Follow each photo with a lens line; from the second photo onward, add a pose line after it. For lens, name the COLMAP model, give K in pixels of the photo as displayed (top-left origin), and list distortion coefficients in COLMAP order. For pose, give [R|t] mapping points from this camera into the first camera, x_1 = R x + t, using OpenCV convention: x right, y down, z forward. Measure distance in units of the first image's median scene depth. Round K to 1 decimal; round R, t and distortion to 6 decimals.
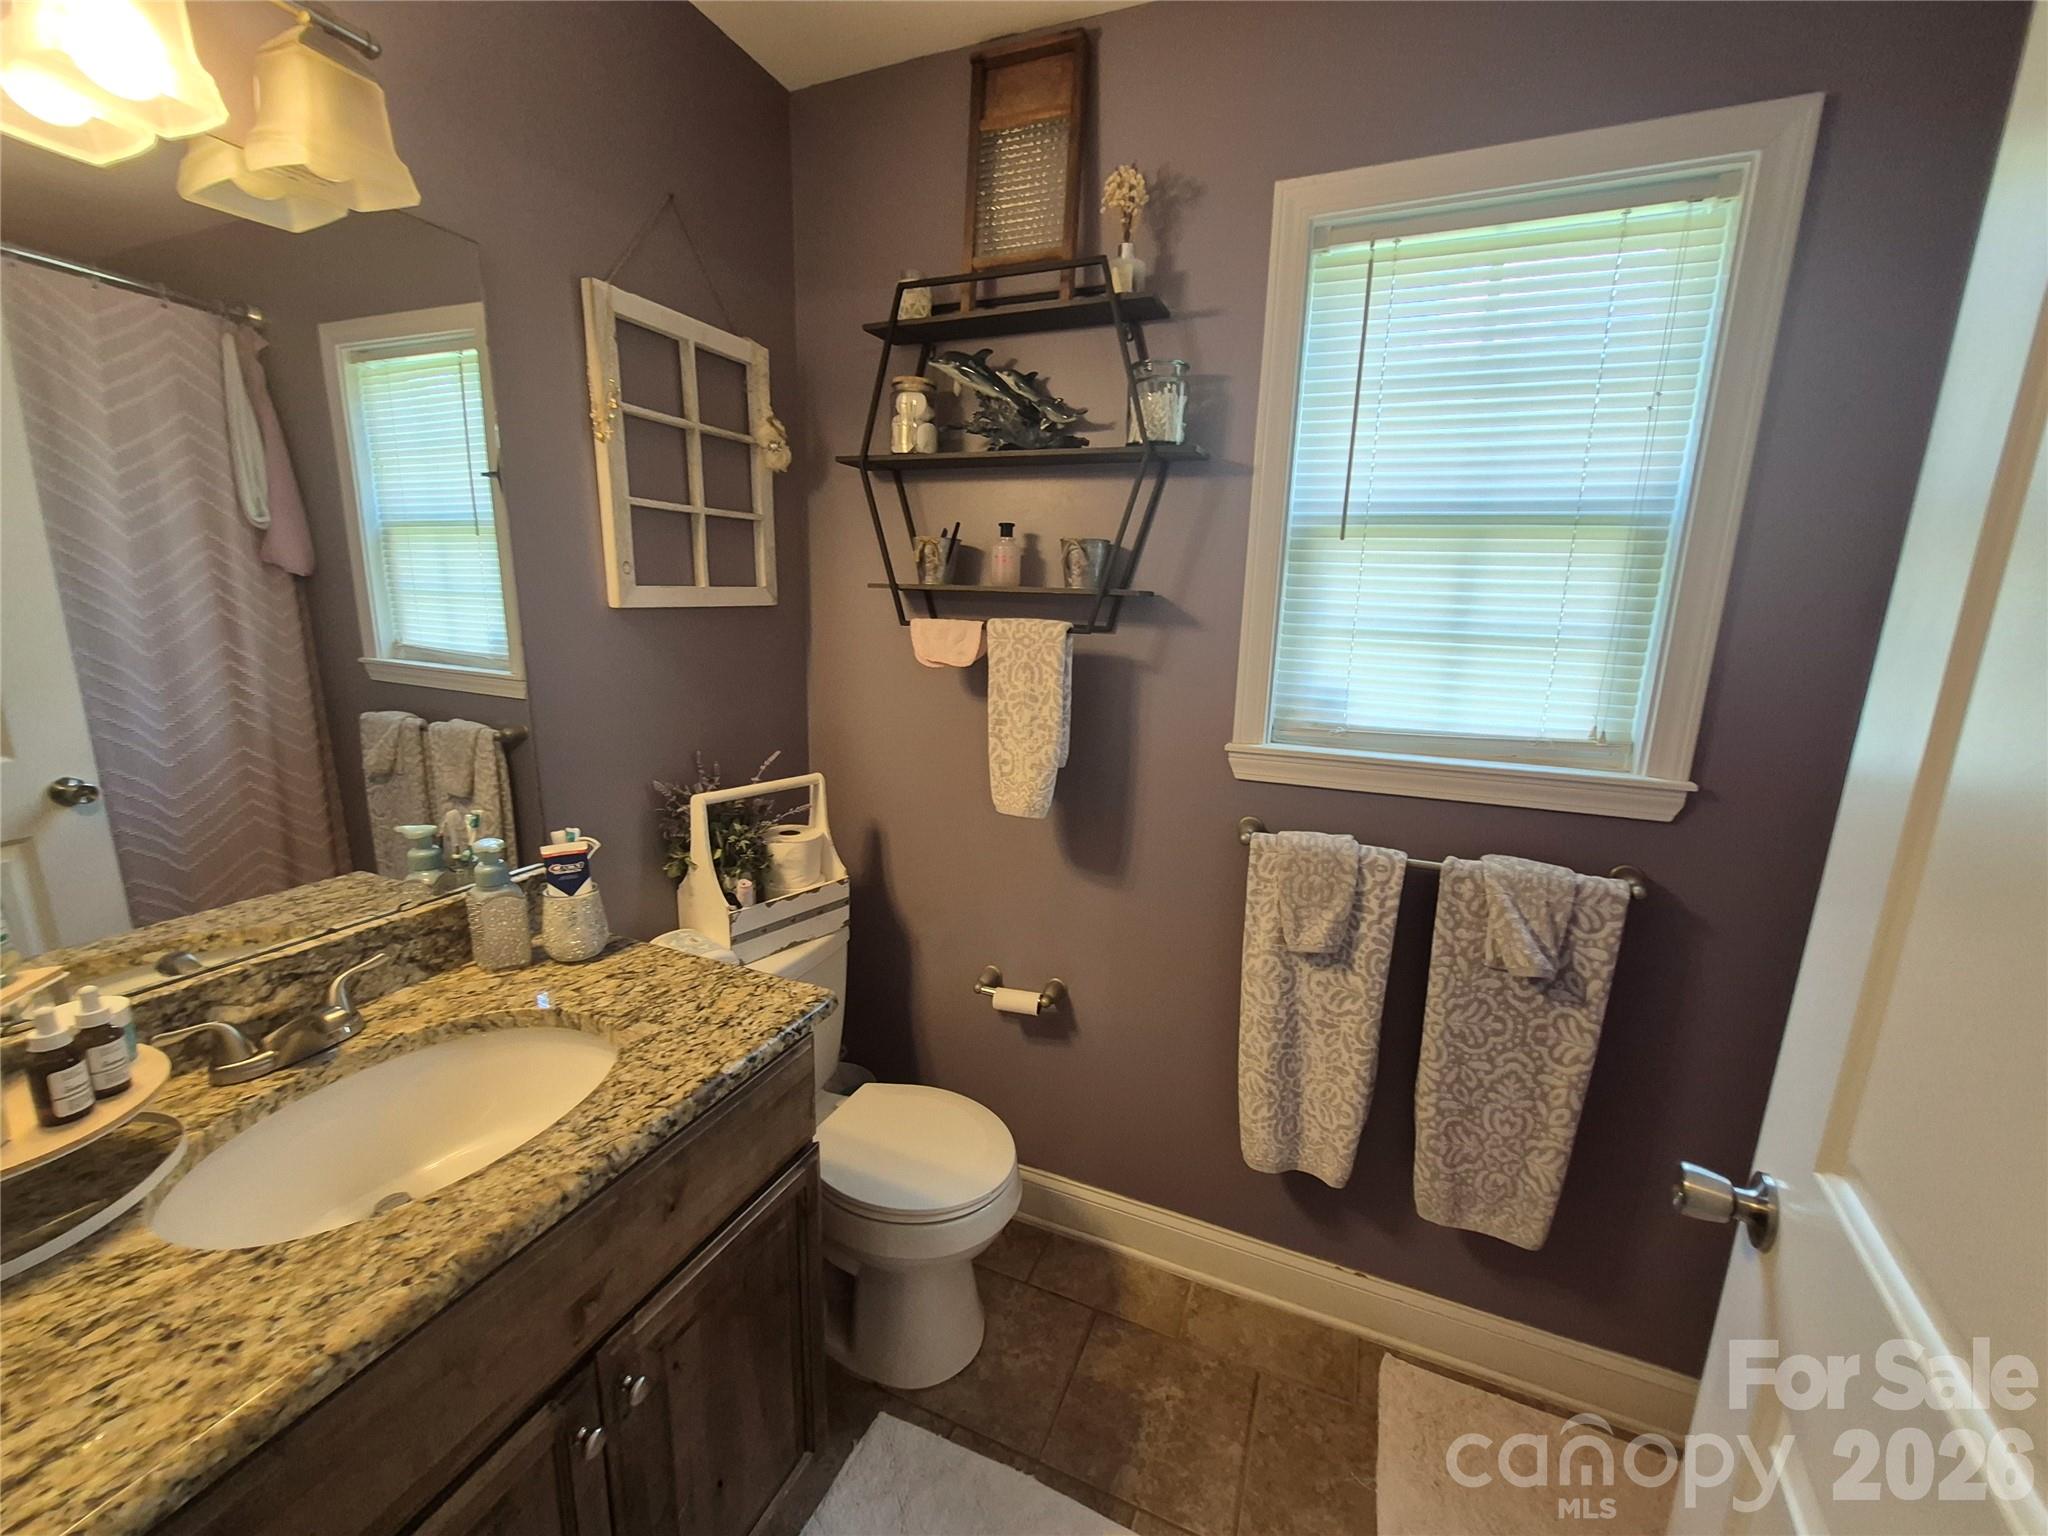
lens RADIAL K [[795.4, 0, 1026.8], [0, 795.4, 772.7], [0, 0, 1]] dist [-0.001427, -0.000255]
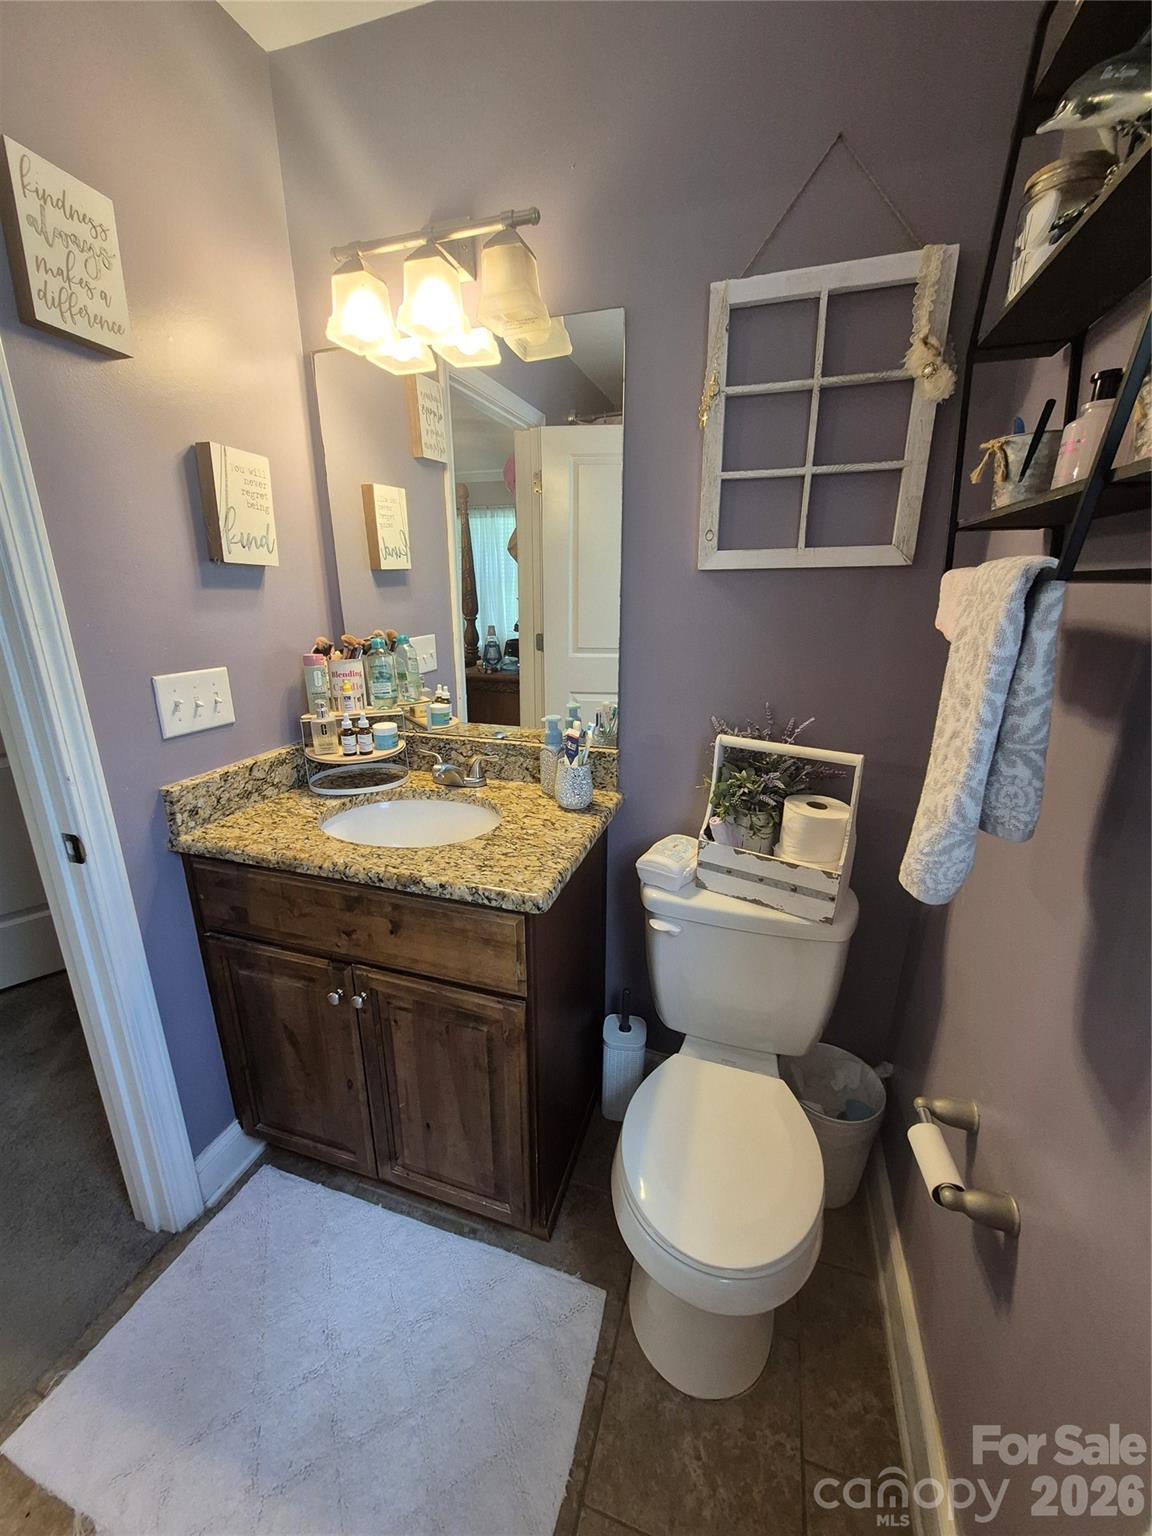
lens RADIAL K [[596.5, 0, 576.0], [0, 596.5, 768.0], [0, 0, 1]] dist [-0.001427, -0.000255]
pose [[0.086753, 0.269134, -0.959188, 0.448261], [-0.210059, 0.946113, 0.246467, -0.105032], [0.973832, 0.180104, 0.138612, 0.747570]]
